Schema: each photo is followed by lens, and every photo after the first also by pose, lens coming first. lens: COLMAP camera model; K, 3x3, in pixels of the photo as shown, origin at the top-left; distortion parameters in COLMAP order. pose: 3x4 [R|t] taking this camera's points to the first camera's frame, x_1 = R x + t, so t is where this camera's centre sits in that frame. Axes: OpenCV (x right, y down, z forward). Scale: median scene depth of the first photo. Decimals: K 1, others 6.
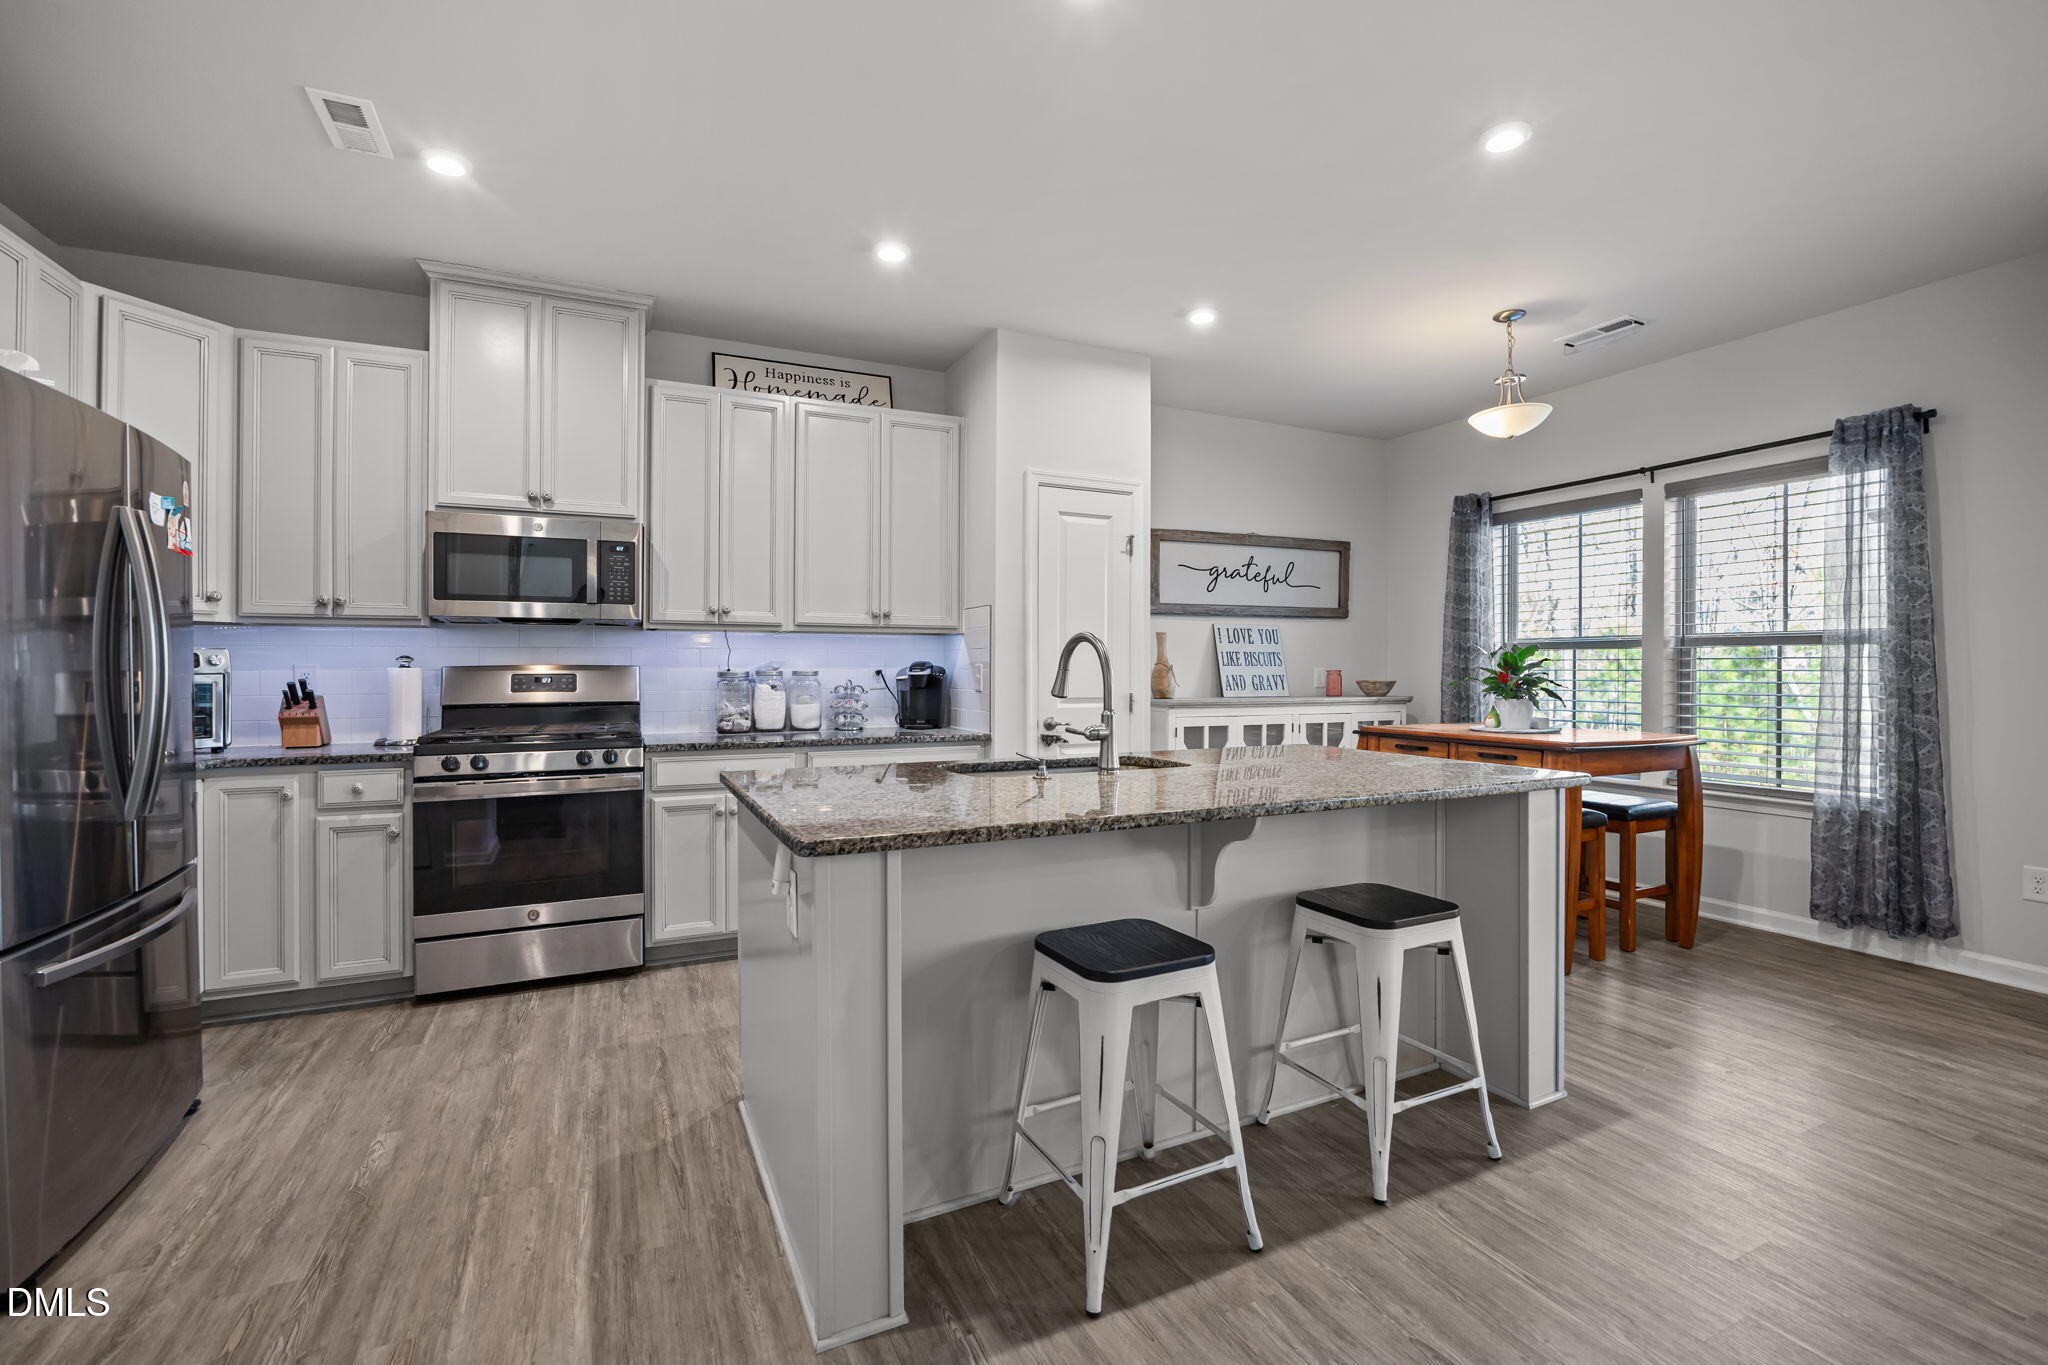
lens RADIAL K [[898.3, 0, 1034.0], [0, 898.3, 667.6], [0, 0, 1]] dist [-0.015780, -0.000011]
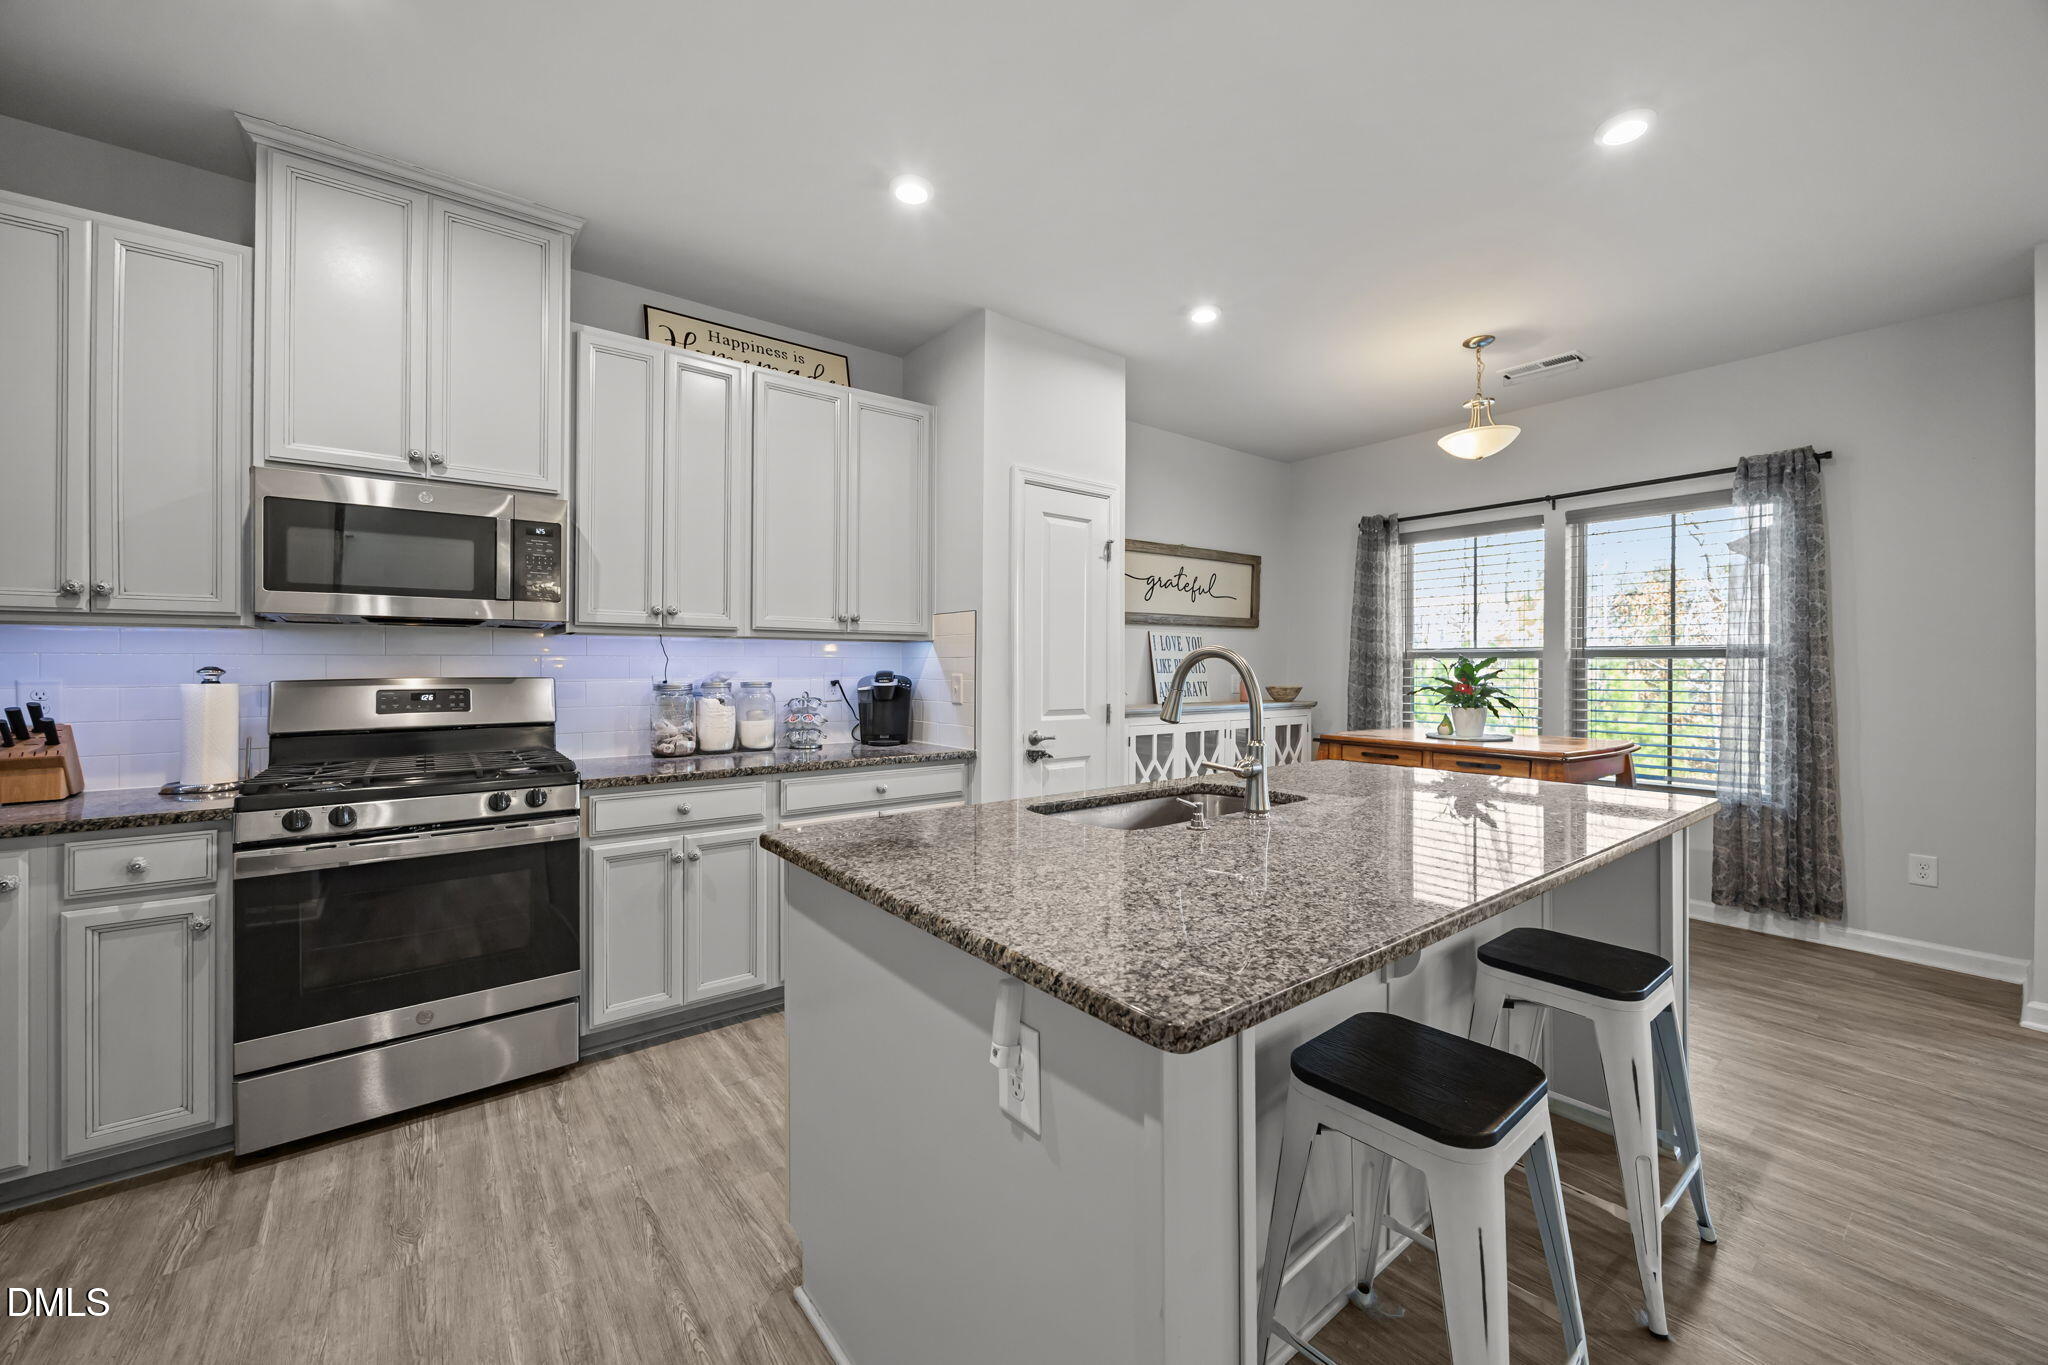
lens RADIAL K [[794.0, 0, 1031.6], [0, 794.0, 665.7], [0, 0, 1]] dist [-0.000833, -0.000893]
pose [[0.975863, 0.002170, 0.218372, -0.181814], [-0.002120, 0.999998, -0.000464, -0.013900], [-0.218372, -0.000010, 0.975866, 0.209758]]
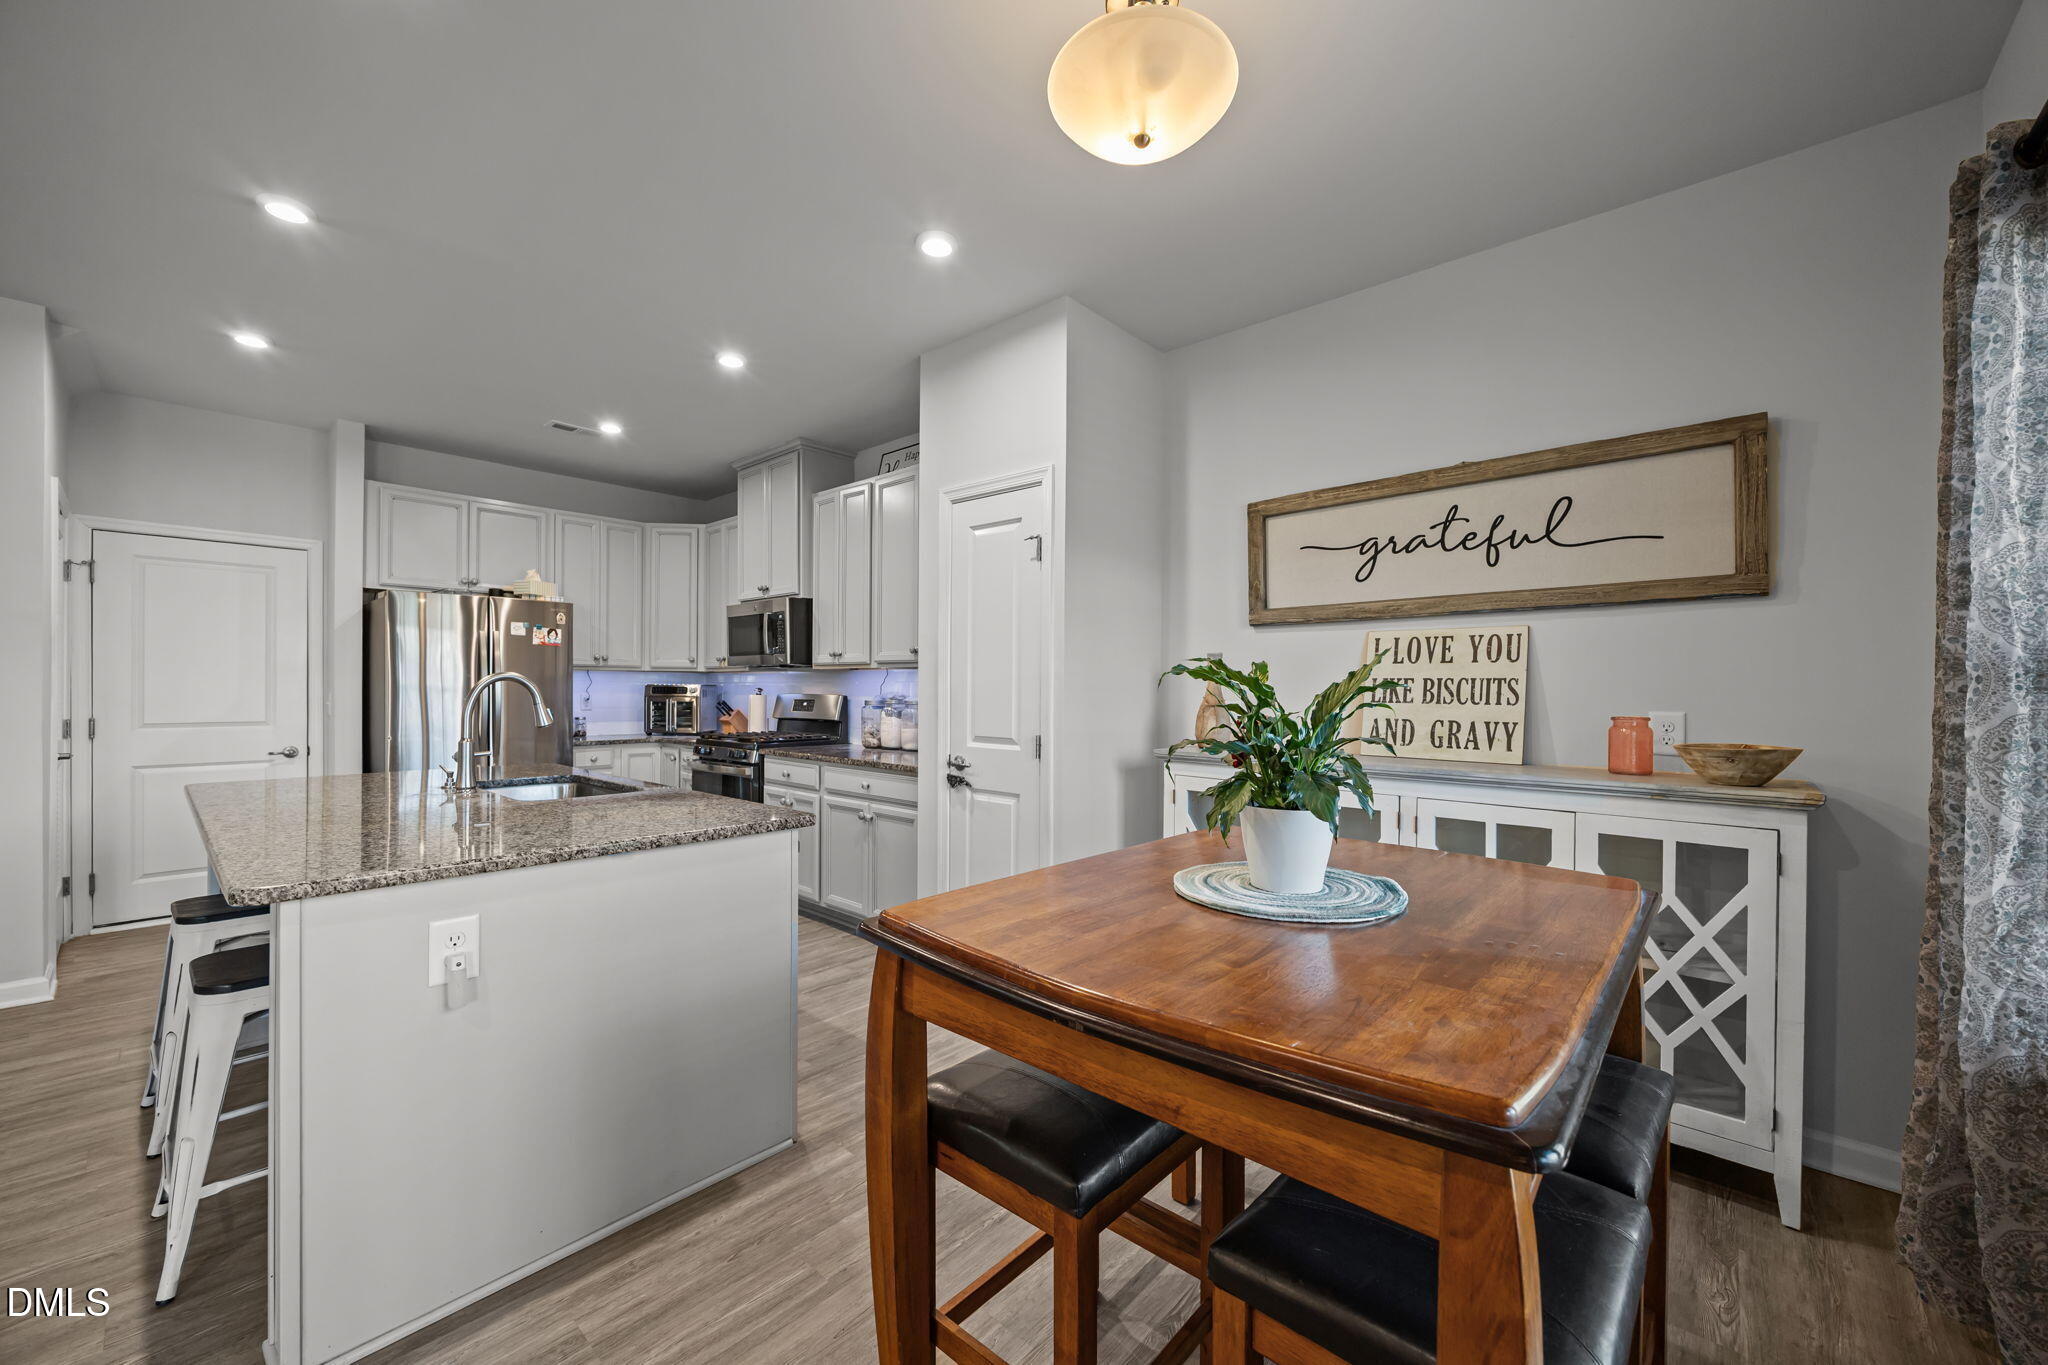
lens RADIAL K [[793.3, 0, 1019.2], [0, 793.3, 693.2], [0, 0, 1]] dist [-0.001191, -0.000120]
pose [[0.382815, 0.006754, -0.923800, 0.855278], [-0.004105, 0.999976, 0.005610, -0.014577], [0.923816, 0.001645, 0.382834, 0.815269]]
